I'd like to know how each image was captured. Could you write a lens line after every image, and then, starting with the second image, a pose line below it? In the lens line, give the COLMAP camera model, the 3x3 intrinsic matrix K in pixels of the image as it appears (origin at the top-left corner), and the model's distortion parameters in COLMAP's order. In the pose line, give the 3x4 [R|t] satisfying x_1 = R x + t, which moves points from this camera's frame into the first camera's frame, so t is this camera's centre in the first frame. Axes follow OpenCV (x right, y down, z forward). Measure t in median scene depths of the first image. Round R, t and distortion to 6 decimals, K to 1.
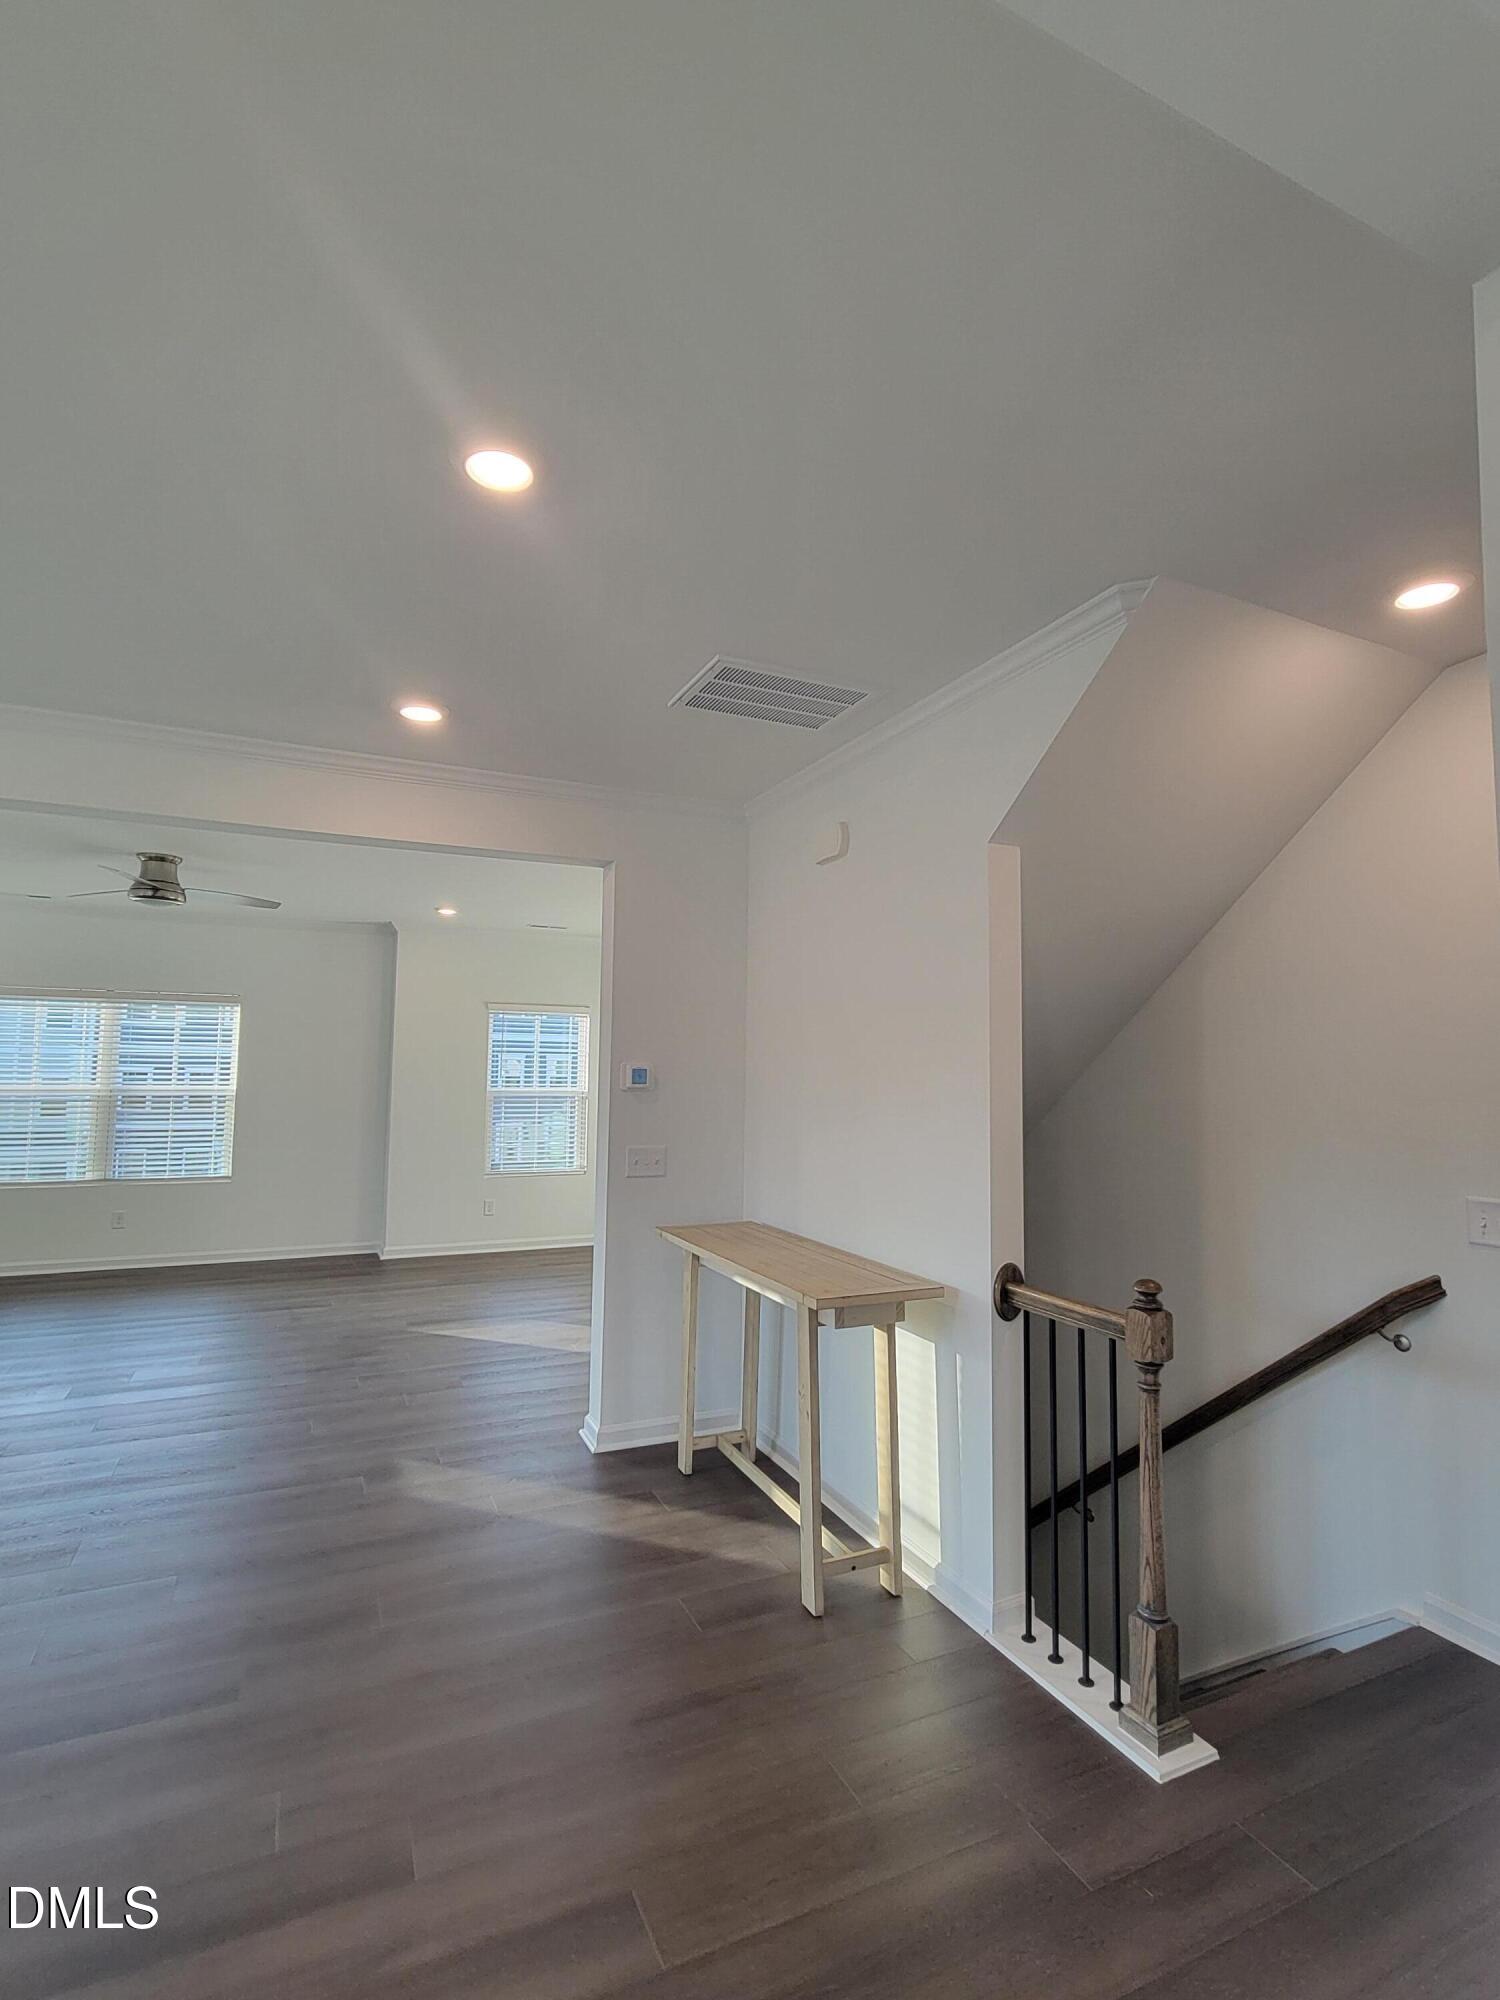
lens RADIAL K [[954.3, 0, 723.0], [0, 954.3, 983.4], [0, 0, 1]] dist [0.000757, 0.000496]
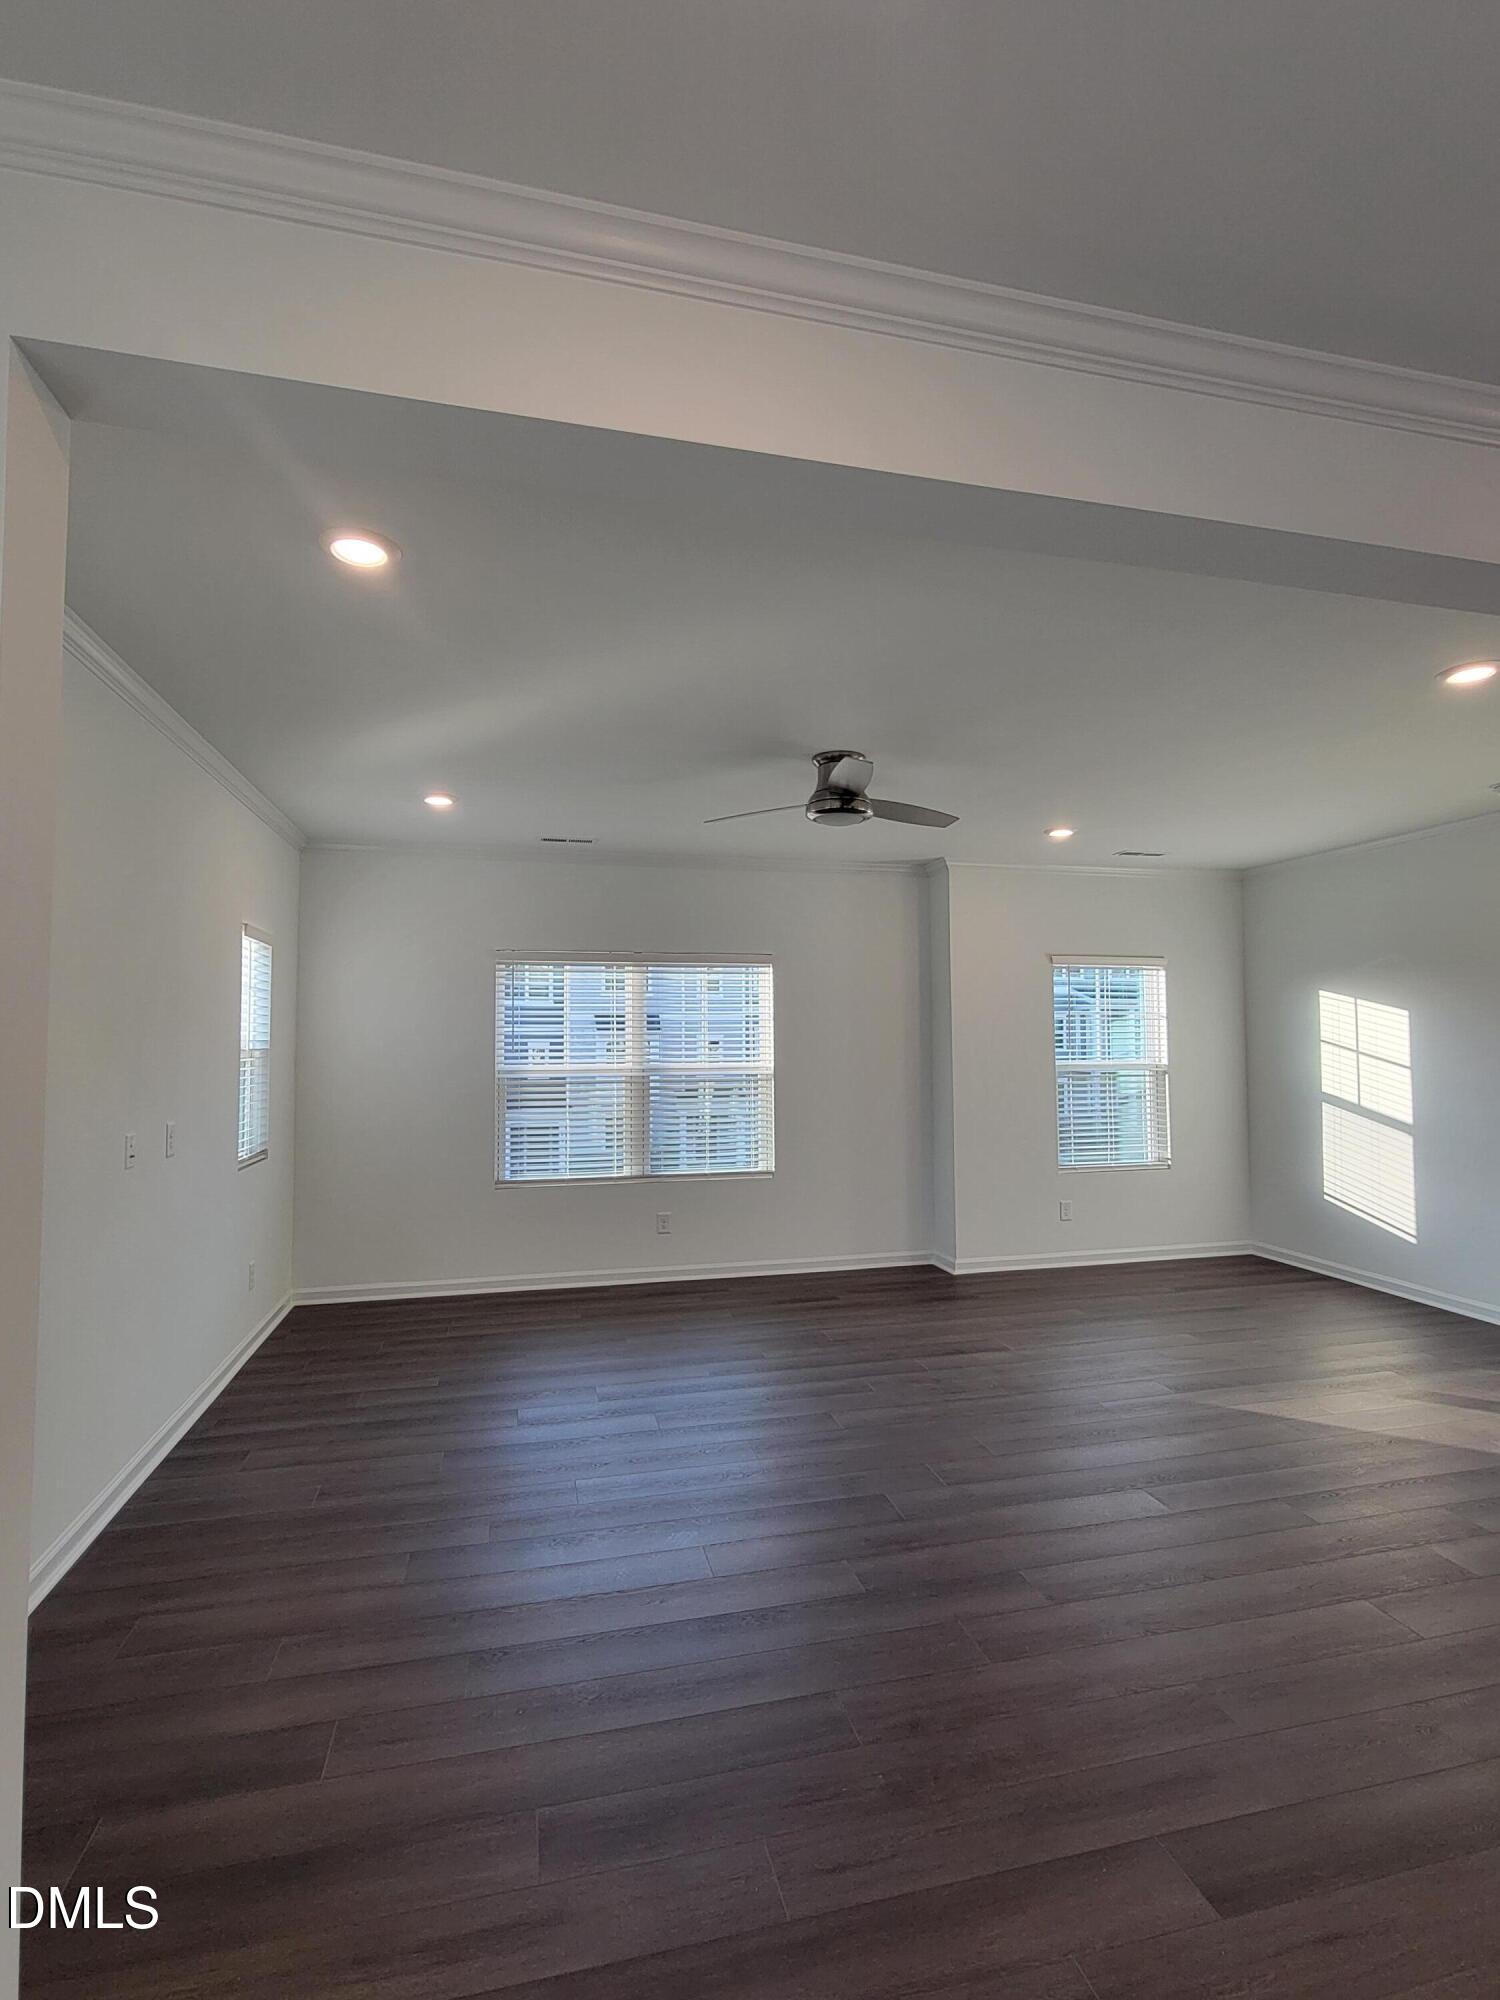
lens RADIAL K [[954.3, 0, 750.5], [0, 954.3, 987.7], [0, 0, 1]] dist [0.000757, 0.000496]
pose [[0.983740, -0.026567, -0.177624, -0.385014], [0.032643, 0.998975, 0.031369, 0.015039], [0.176609, -0.036657, 0.983598, 0.182884]]
